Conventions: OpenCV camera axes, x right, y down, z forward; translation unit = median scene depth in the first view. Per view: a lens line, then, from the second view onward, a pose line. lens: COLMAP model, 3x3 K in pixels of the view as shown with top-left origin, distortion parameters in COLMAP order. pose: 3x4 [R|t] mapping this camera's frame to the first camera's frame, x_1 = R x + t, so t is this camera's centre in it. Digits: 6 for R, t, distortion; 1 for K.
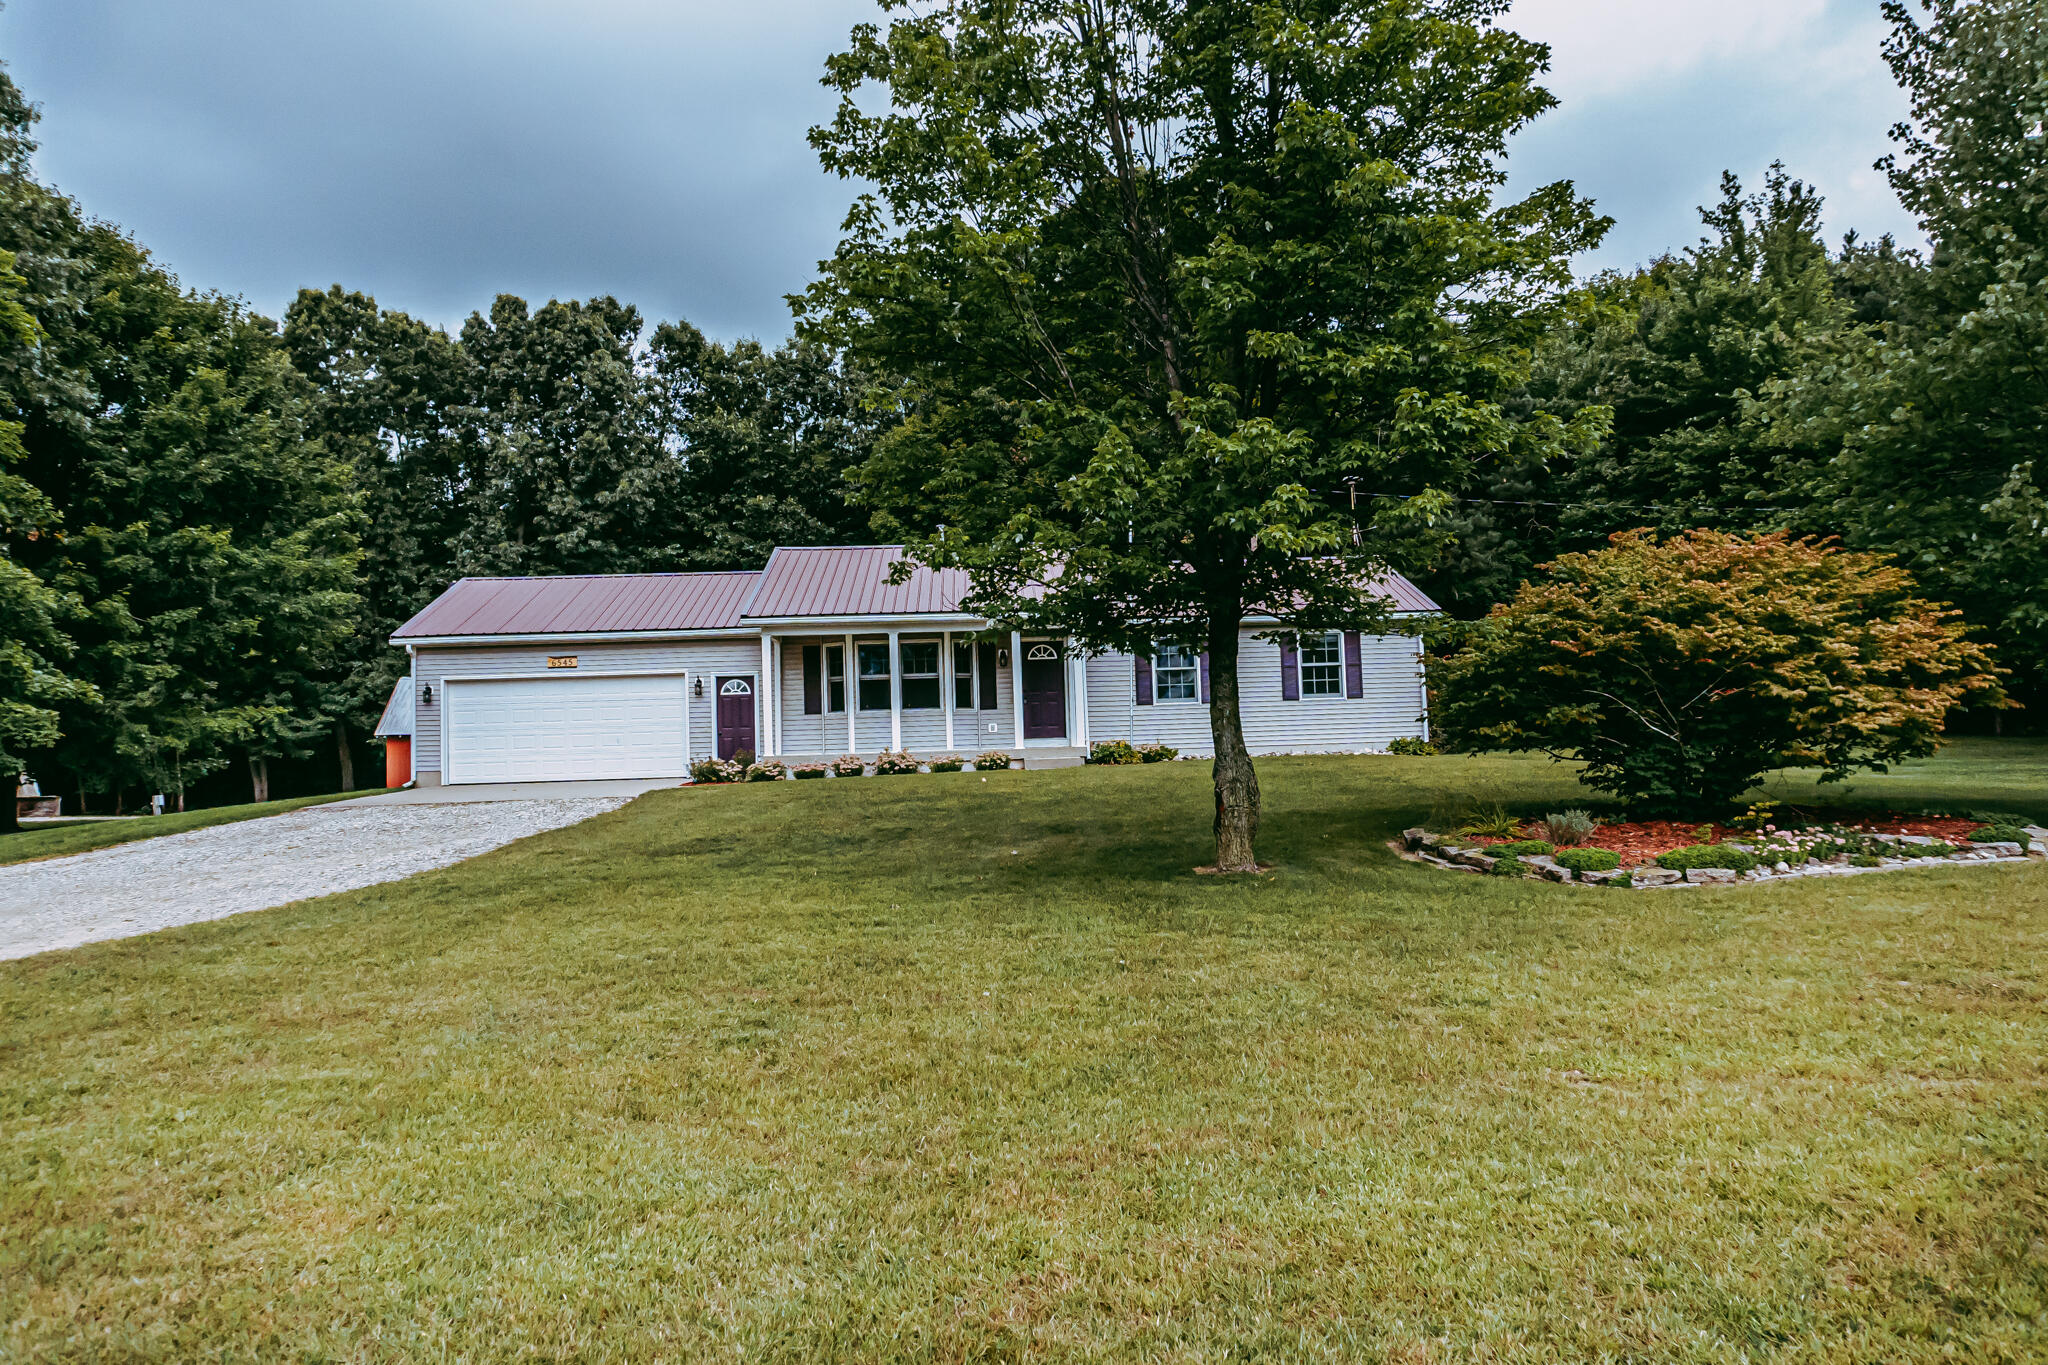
lens RADIAL K [[1335.8, 0, 1024.7], [0, 1335.8, 678.8], [0, 0, 1]] dist [-0.024914, -0.003294]
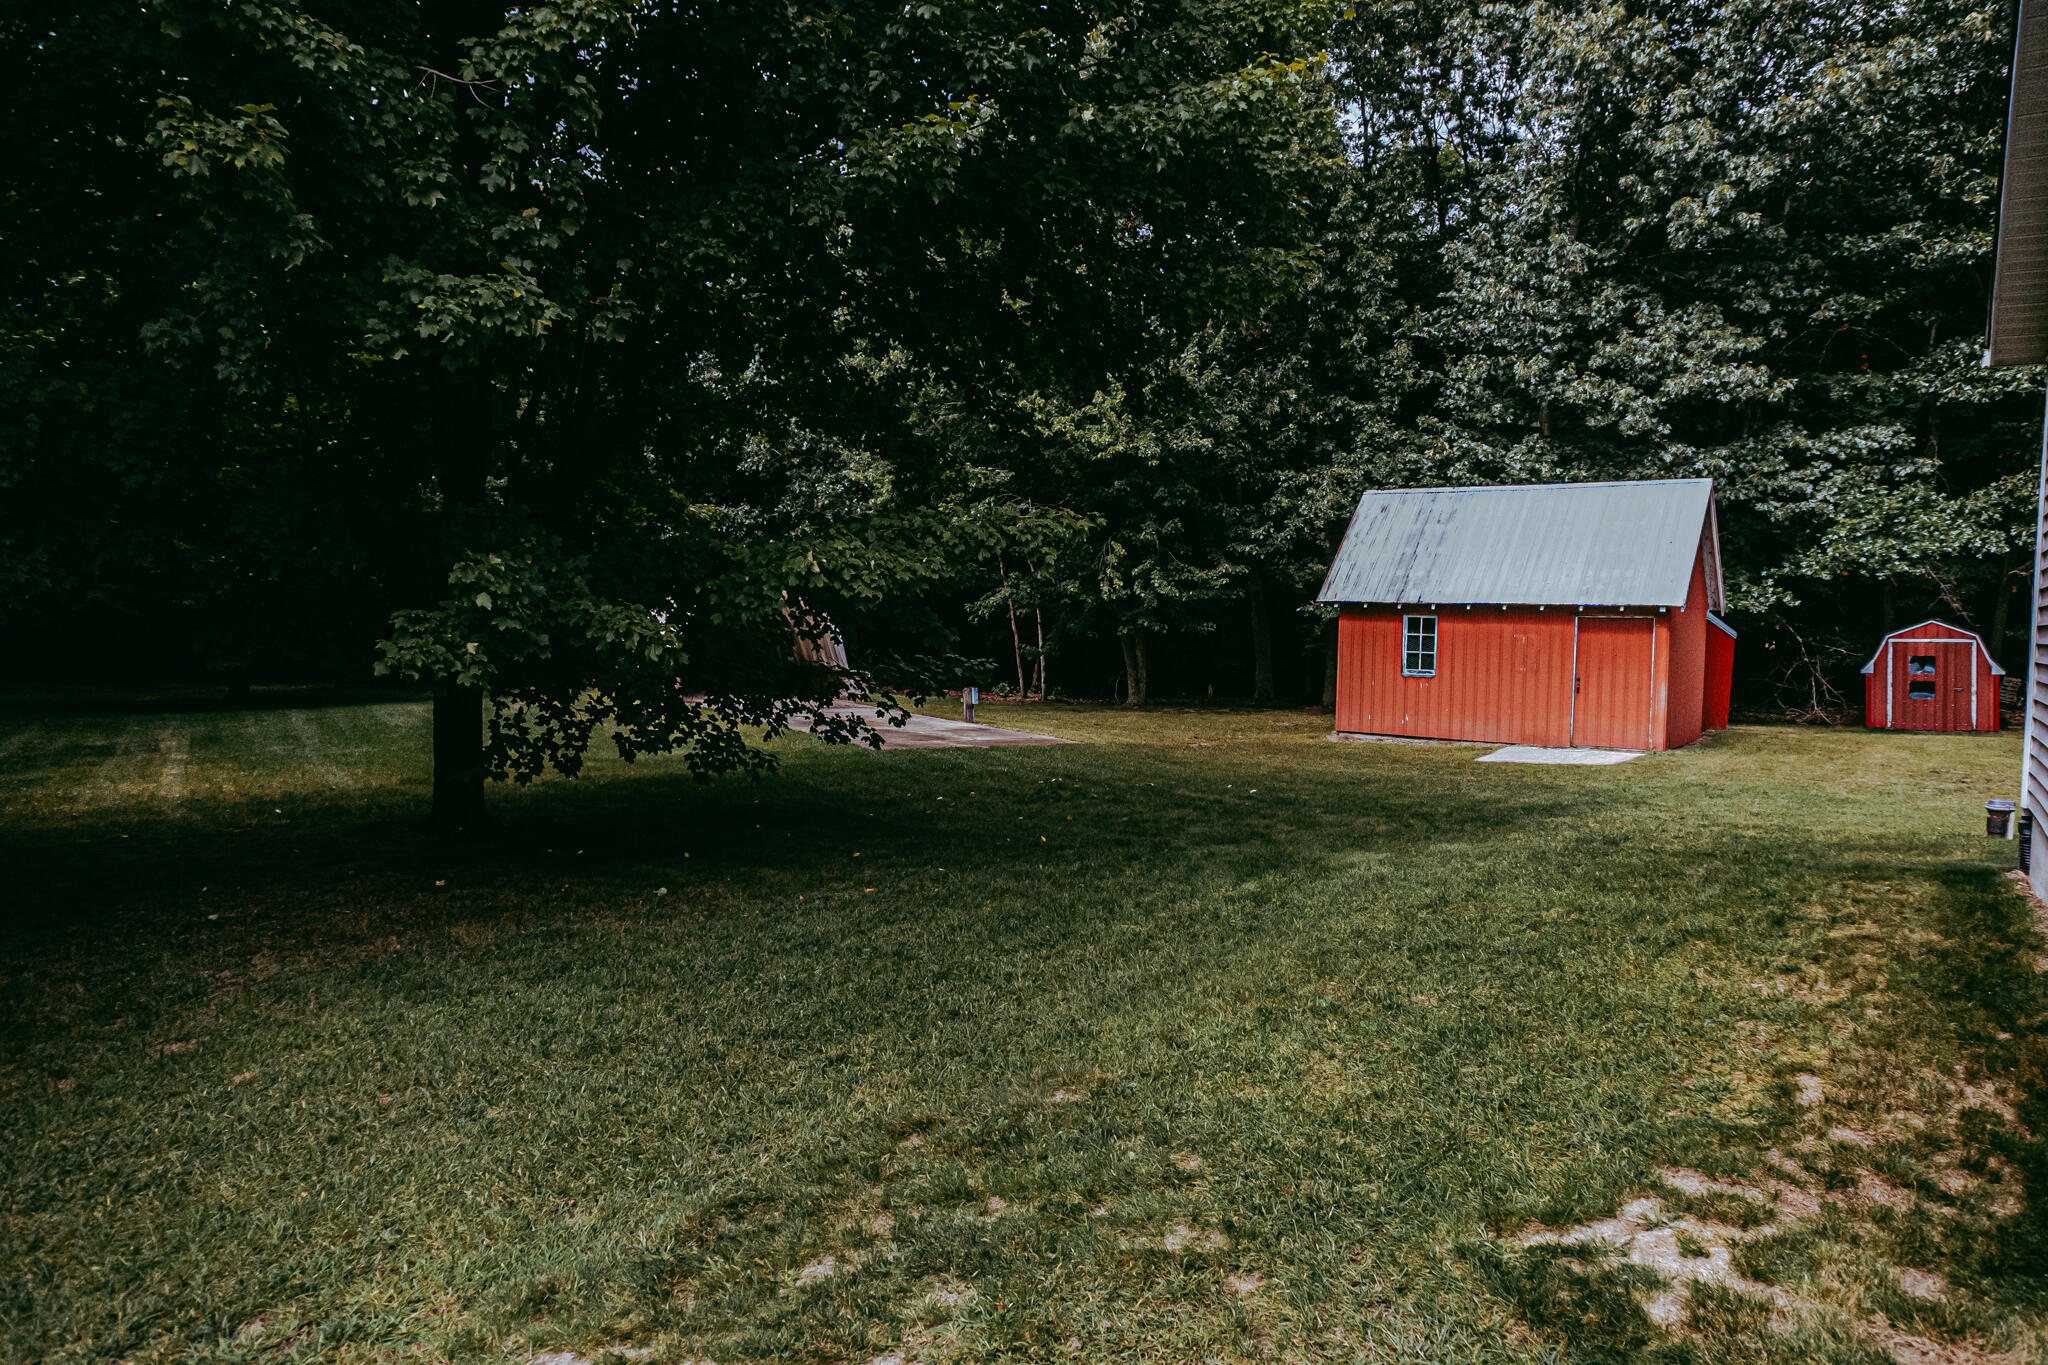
lens RADIAL K [[1373.4, 0, 1018.9], [0, 1373.4, 675.8], [0, 0, 1]] dist [-0.031751, 0.012052]
pose [[0.790822, 0.074443, -0.607502, -0.440861], [-0.016778, 0.994839, 0.100065, 0.035006], [0.611817, -0.068941, 0.787990, 0.882387]]
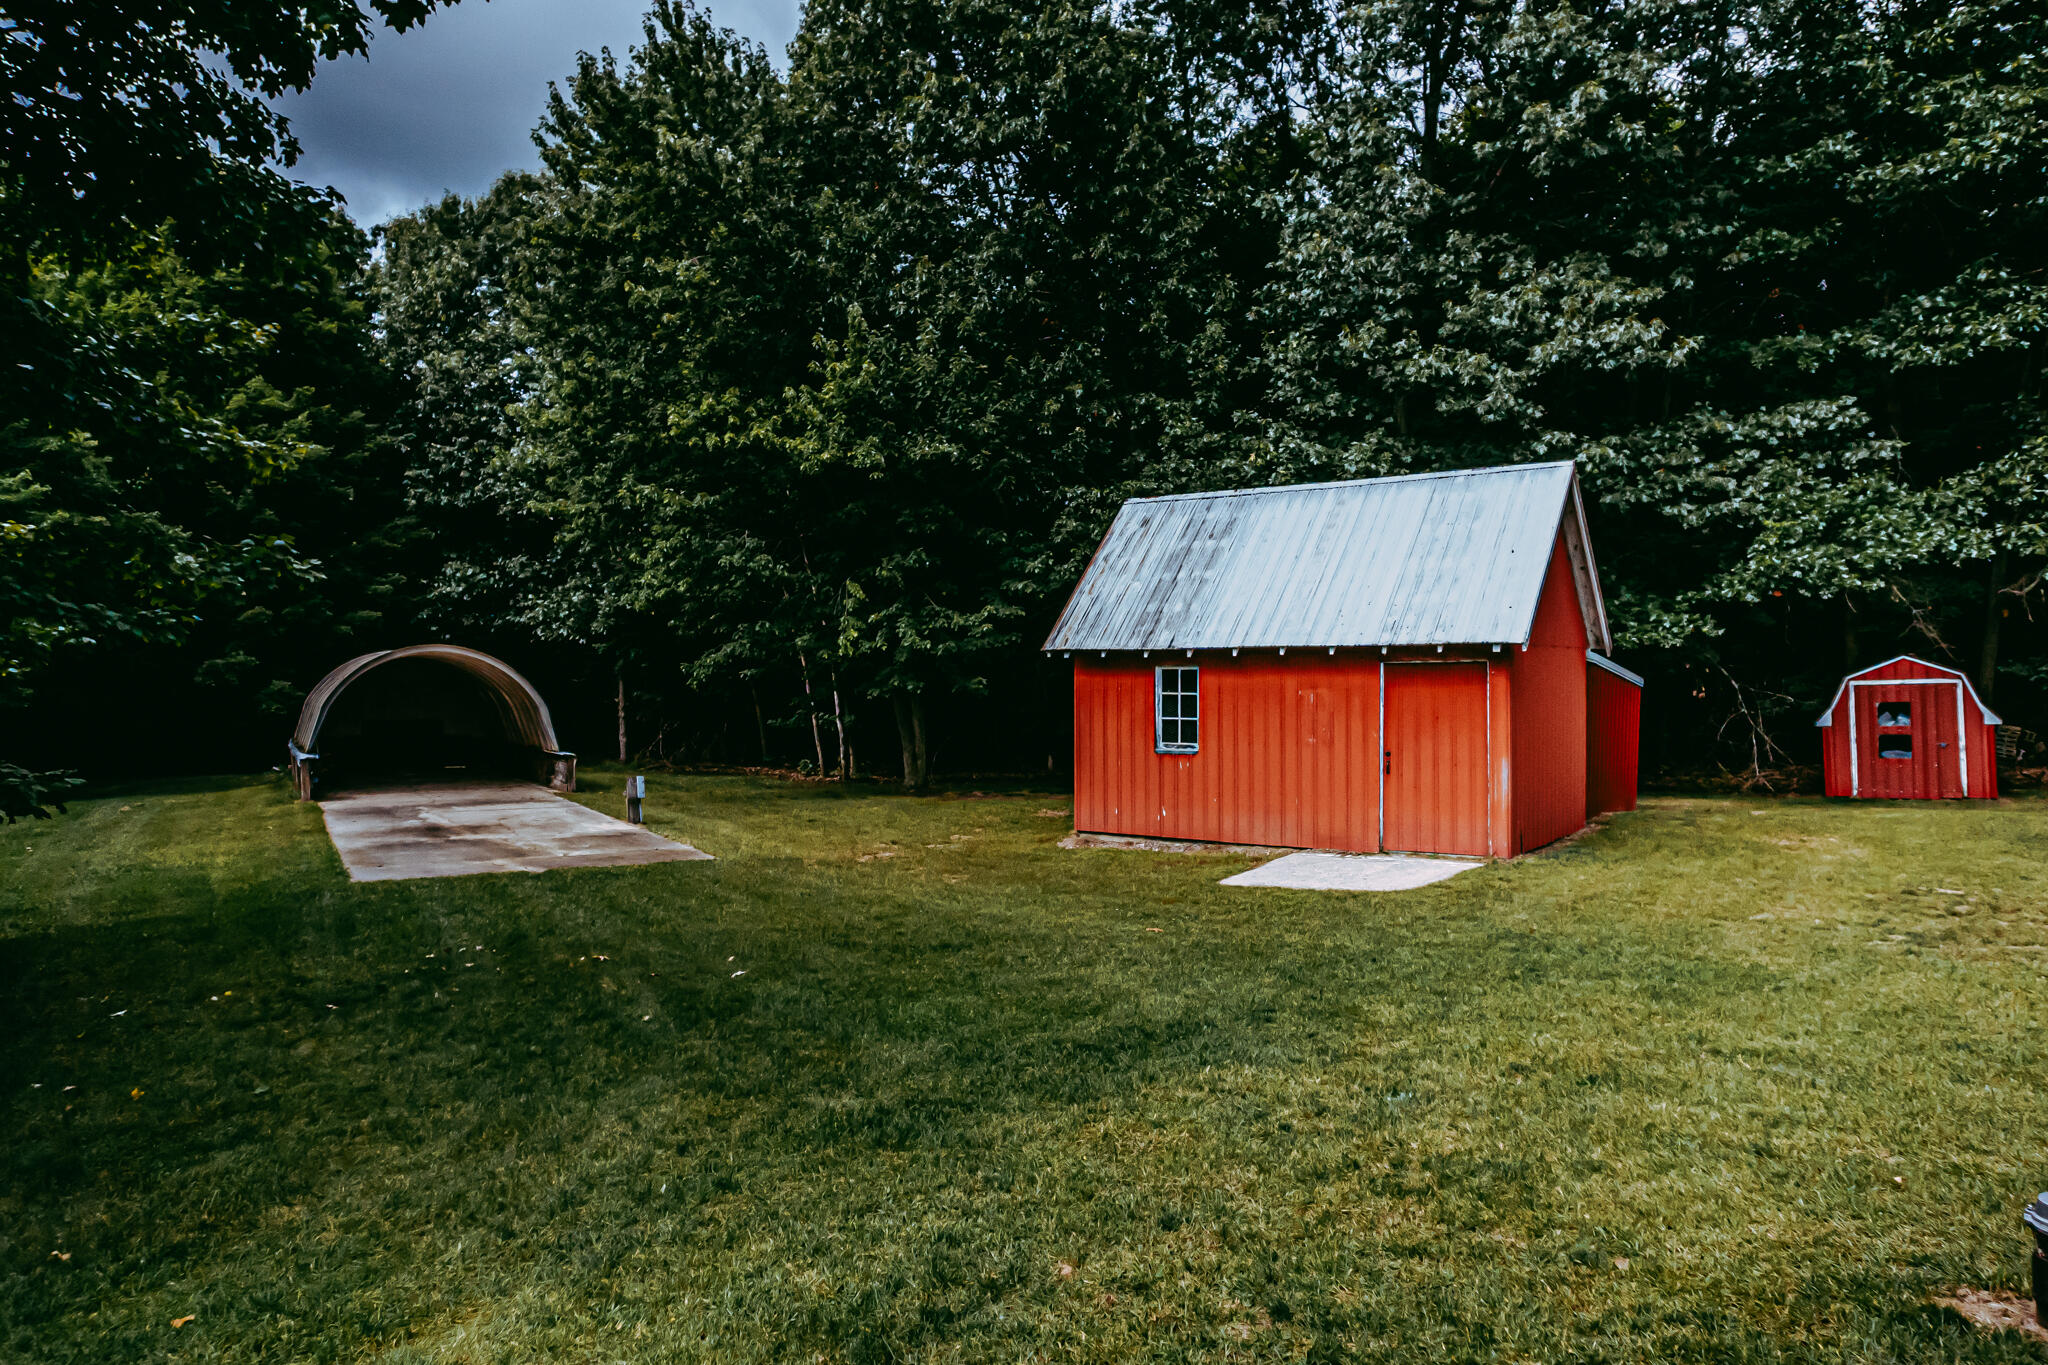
lens RADIAL K [[1373.4, 0, 1028.2], [0, 1373.4, 664.1], [0, 0, 1]] dist [-0.031751, 0.012052]
pose [[0.797375, 0.022748, -0.603055, -0.451333], [0.008129, 0.998794, 0.048423, 0.048214], [0.603430, -0.043514, 0.796228, 1.195846]]
